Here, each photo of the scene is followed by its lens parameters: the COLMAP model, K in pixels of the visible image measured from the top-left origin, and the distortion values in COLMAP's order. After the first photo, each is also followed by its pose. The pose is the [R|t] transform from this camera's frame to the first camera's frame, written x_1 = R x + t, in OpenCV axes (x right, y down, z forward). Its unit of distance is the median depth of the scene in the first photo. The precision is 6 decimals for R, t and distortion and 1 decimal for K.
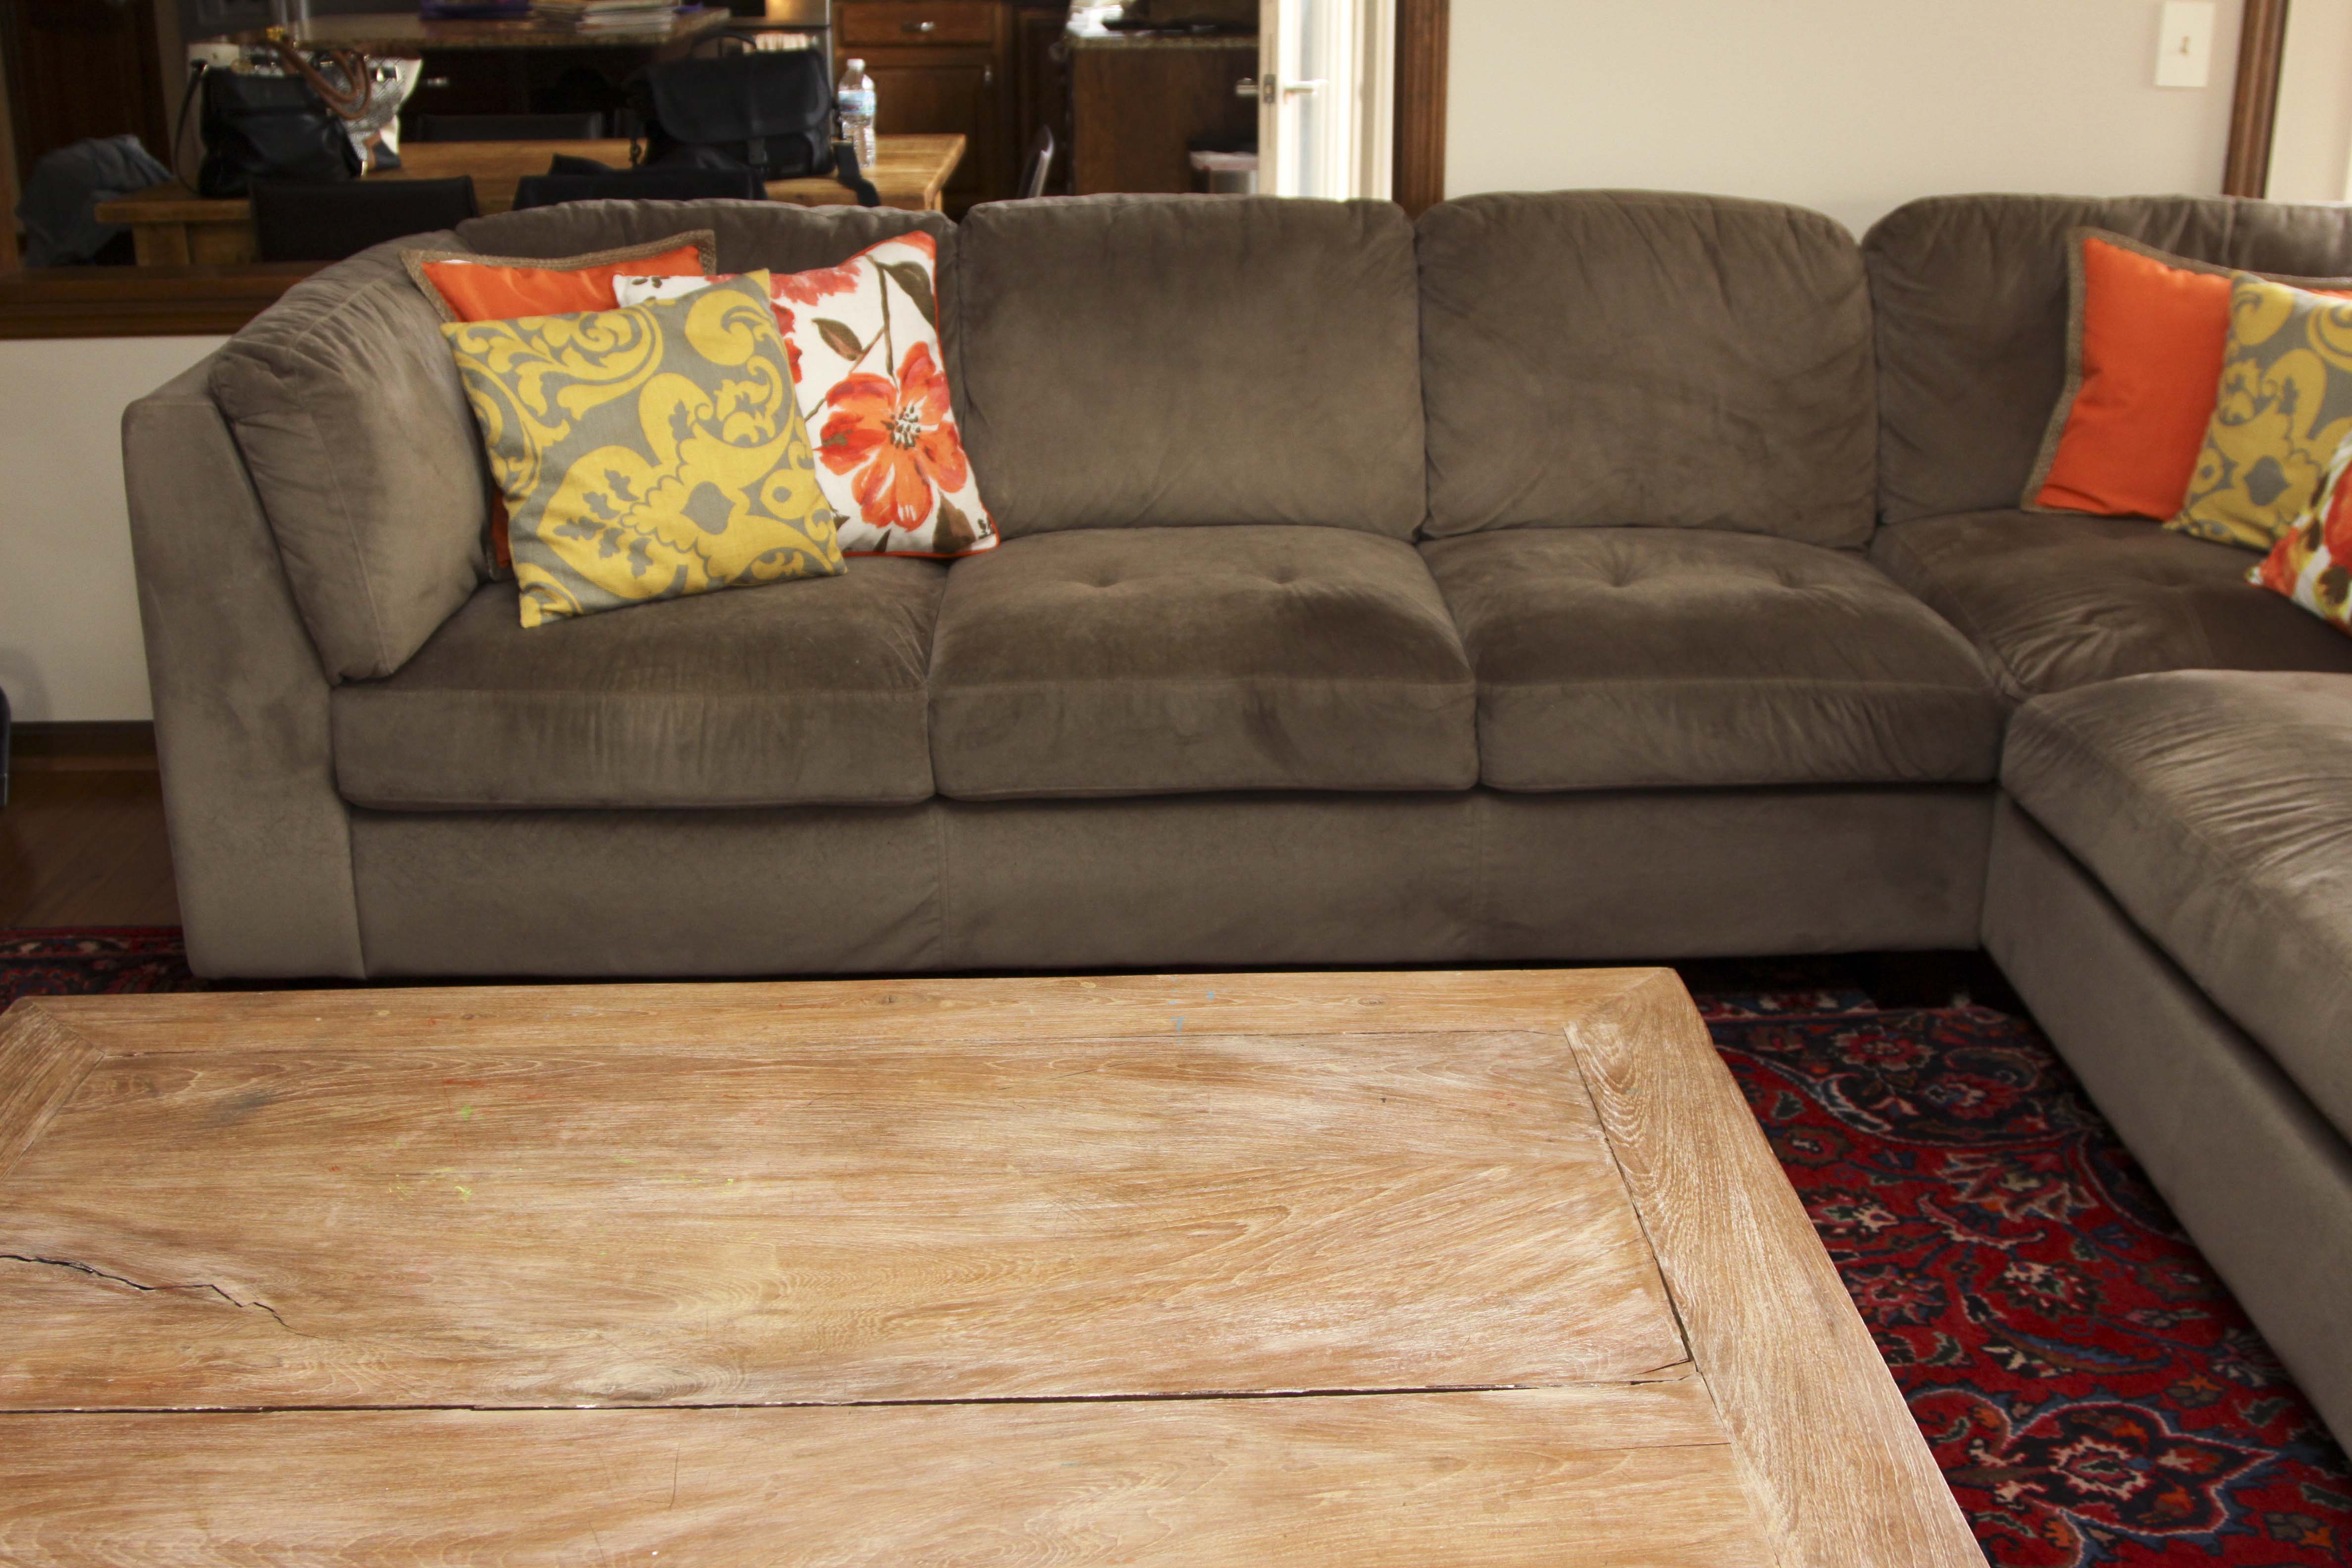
lens RADIAL K [[2515.9, 0, 1216.6], [0, 2515.9, 785.9], [0, 0, 1]] dist [-0.136414, 0.071849]
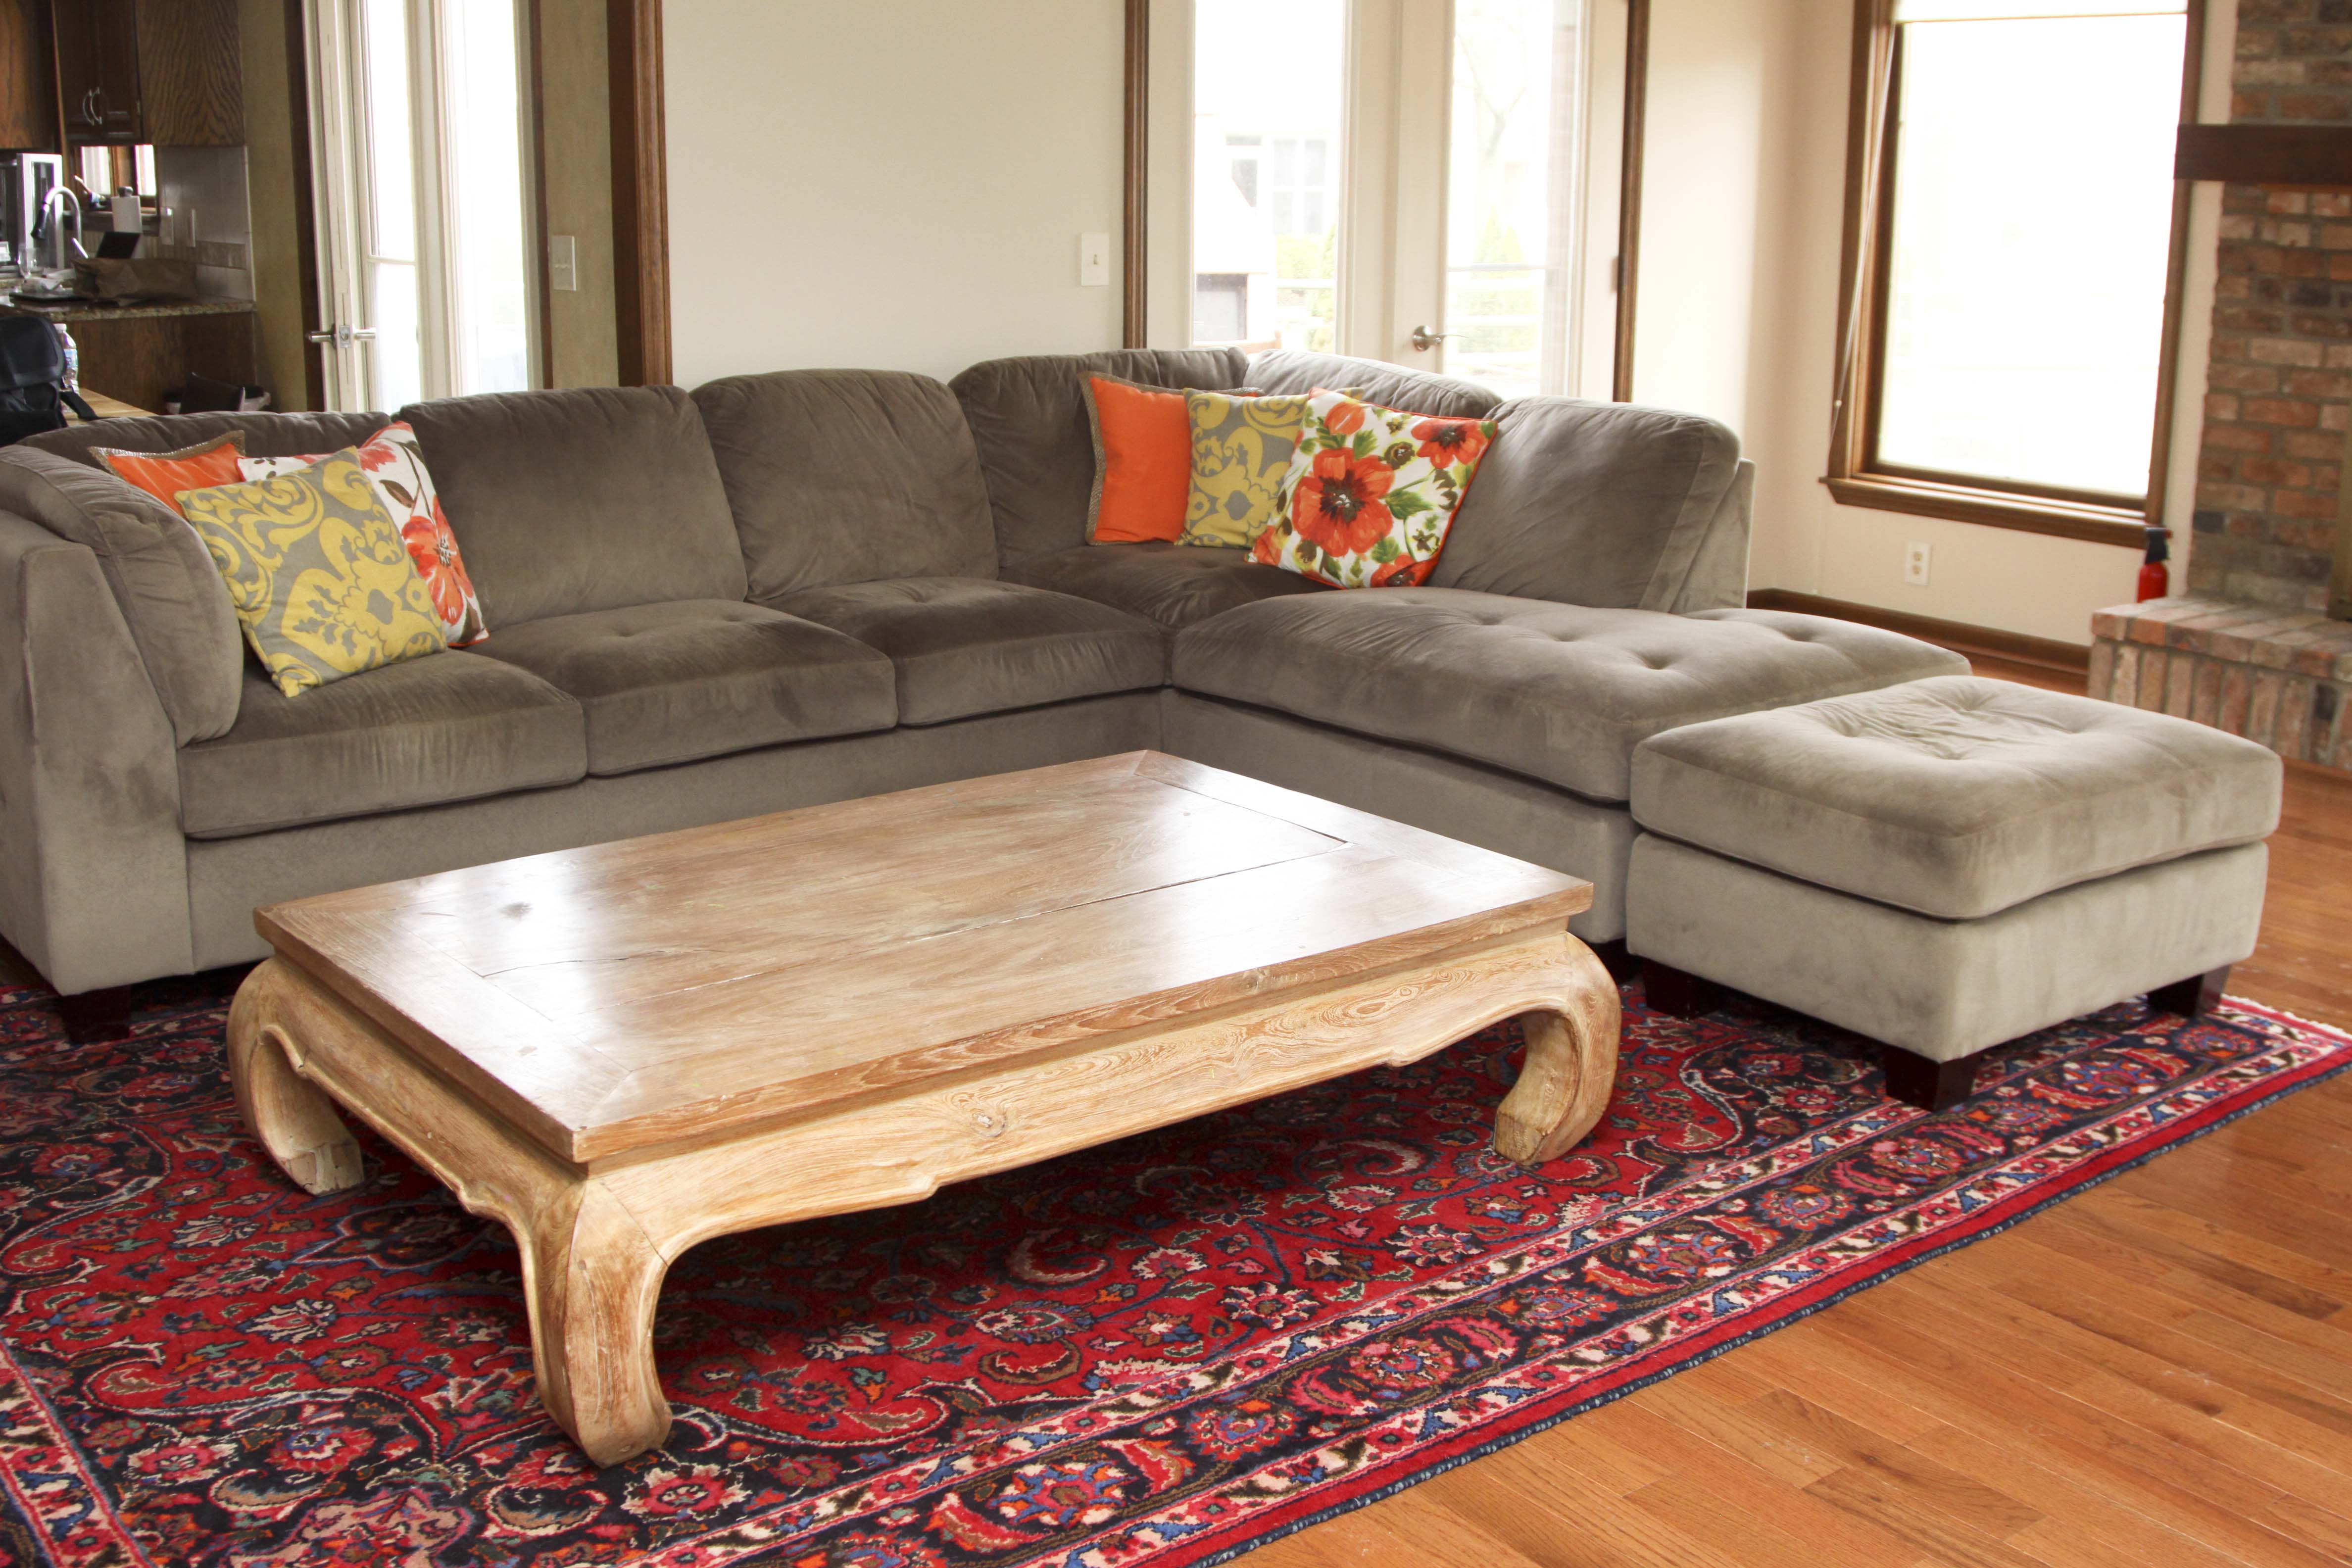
lens RADIAL K [[2515.9, 0, 1216.6], [0, 2515.9, 785.9], [0, 0, 1]] dist [-0.136414, 0.071849]
pose [[0.809148, -0.140481, 0.570565, -0.623732], [0.197963, 0.979409, -0.039598, 0.136209], [-0.553254, 0.144992, 0.820297, -0.399316]]
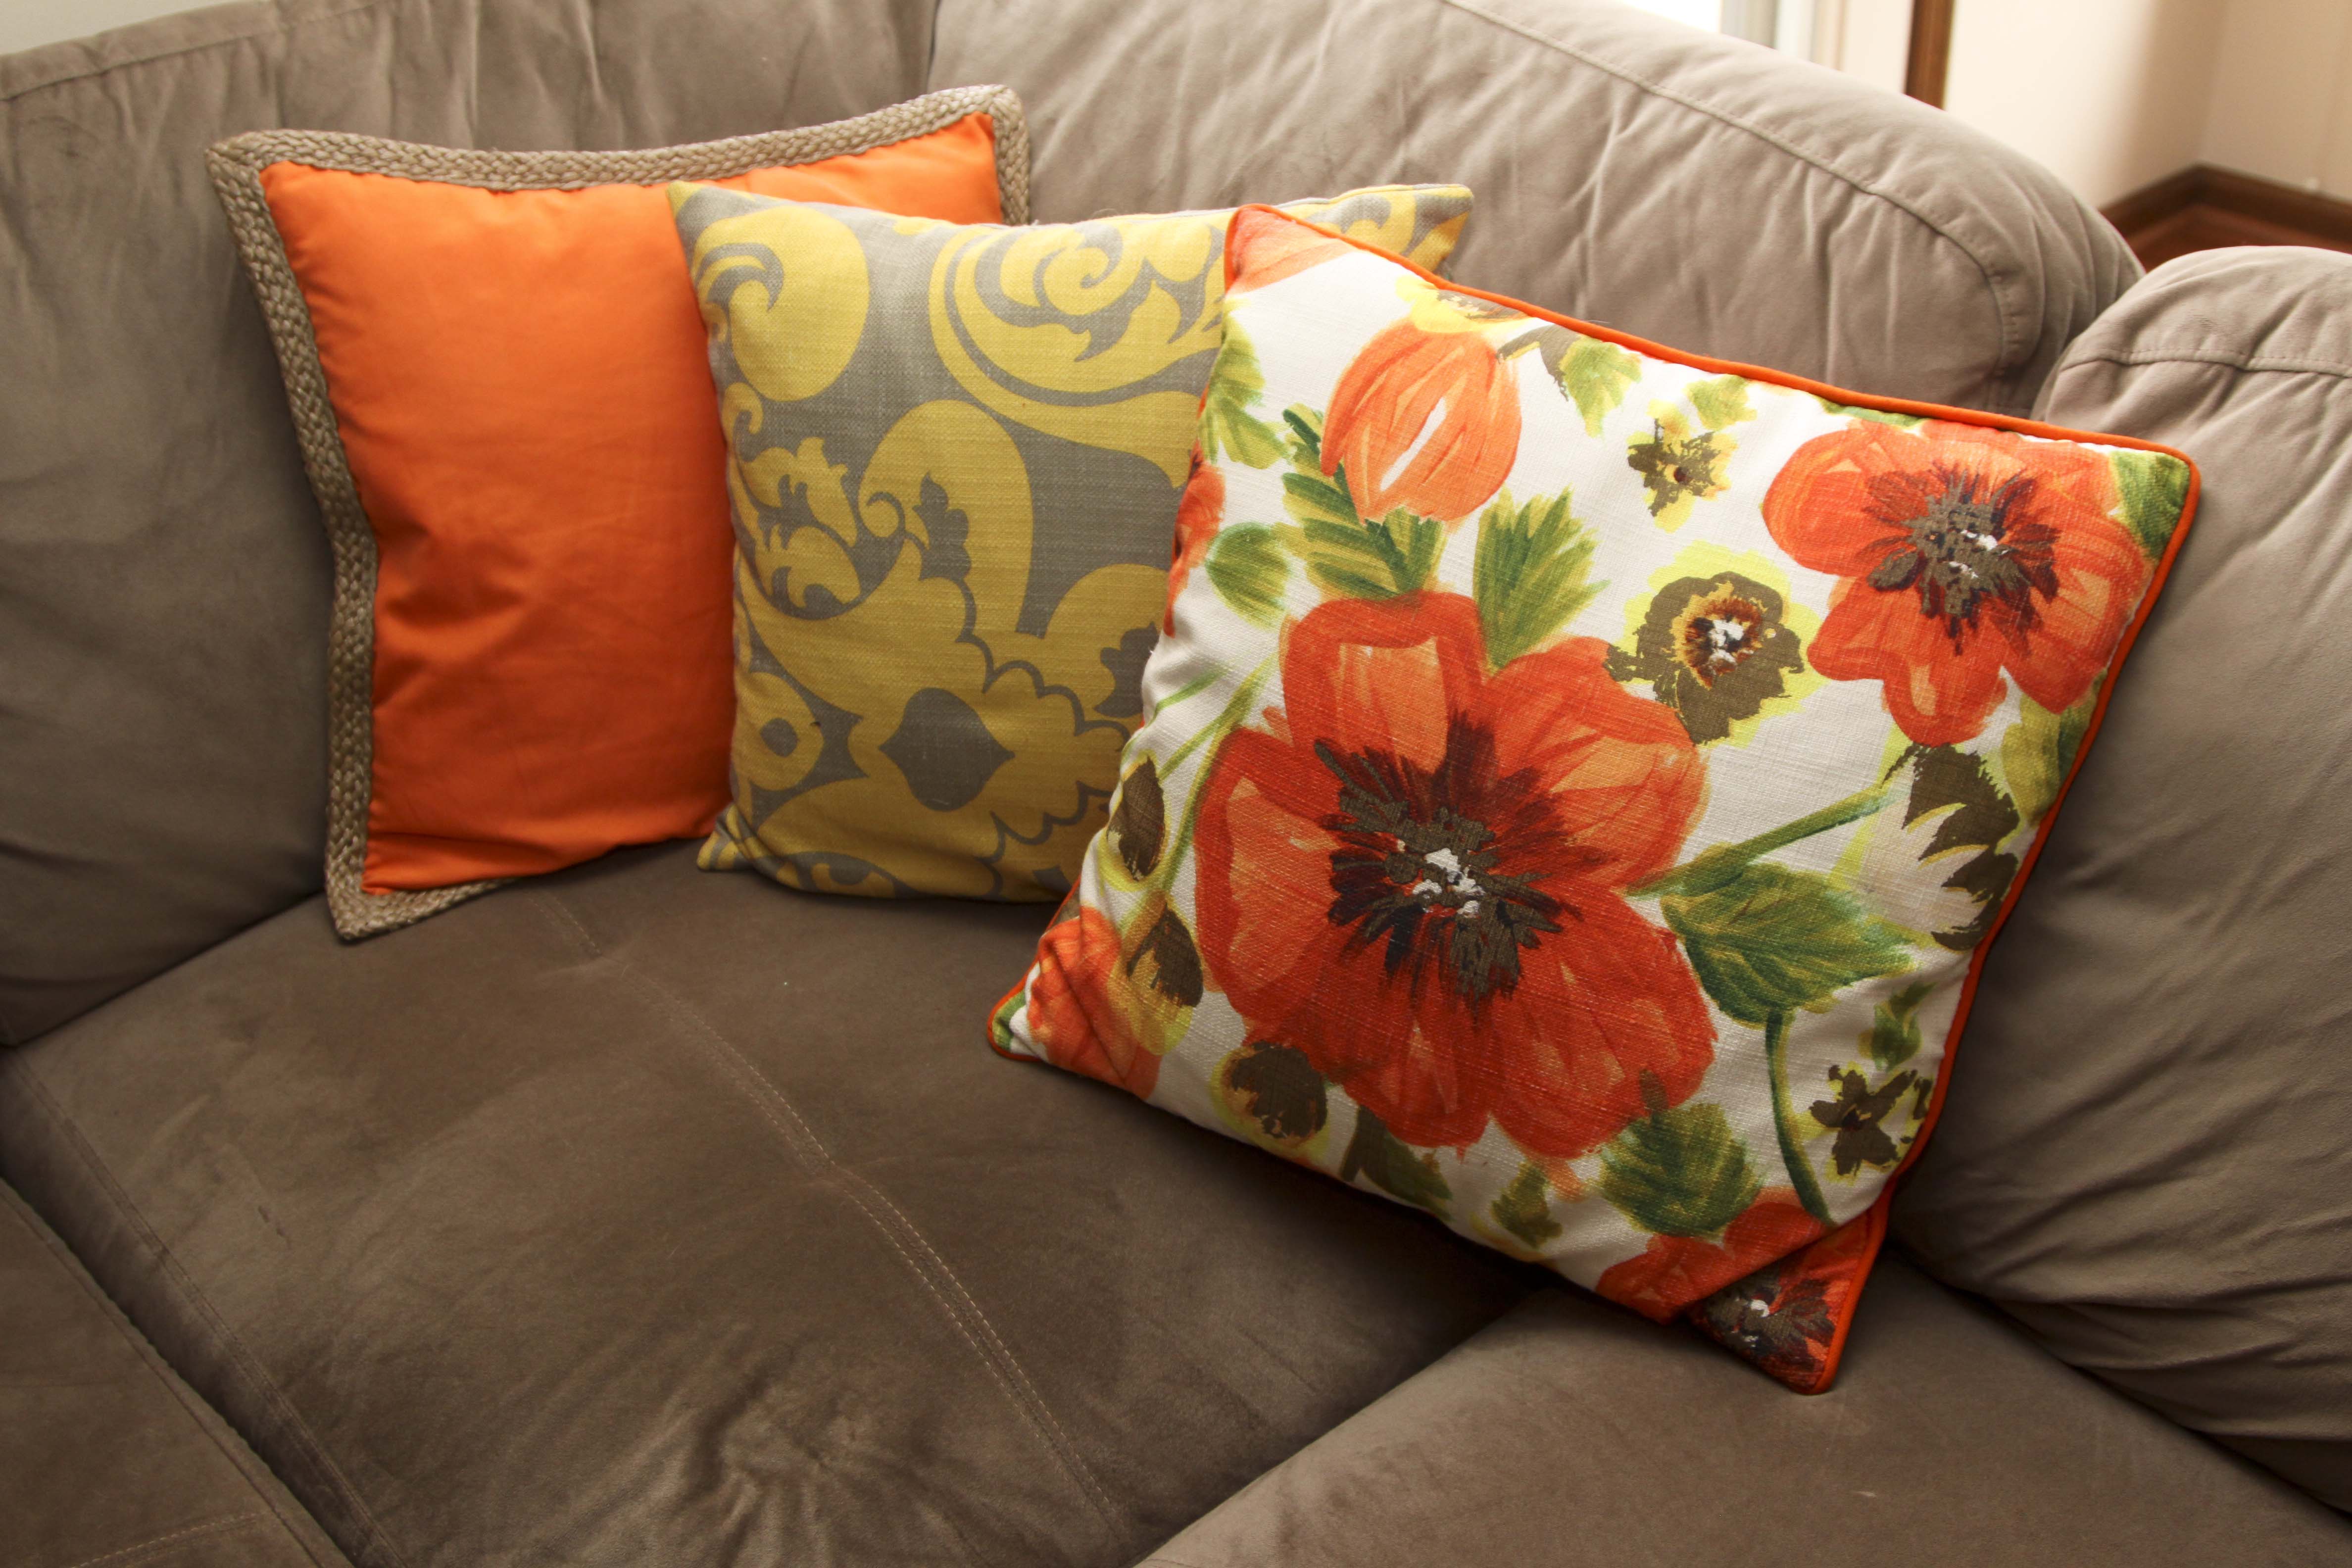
lens RADIAL K [[2663.5, 0, 1224.9], [0, 2663.5, 782.0], [0, 0, 1]] dist [-0.119483, 0.060945]
pose [[0.751312, -0.371737, 0.545290, 0.239107], [0.257050, 0.925848, 0.277003, -0.233410], [-0.607828, -0.067949, 0.791156, 0.666618]]
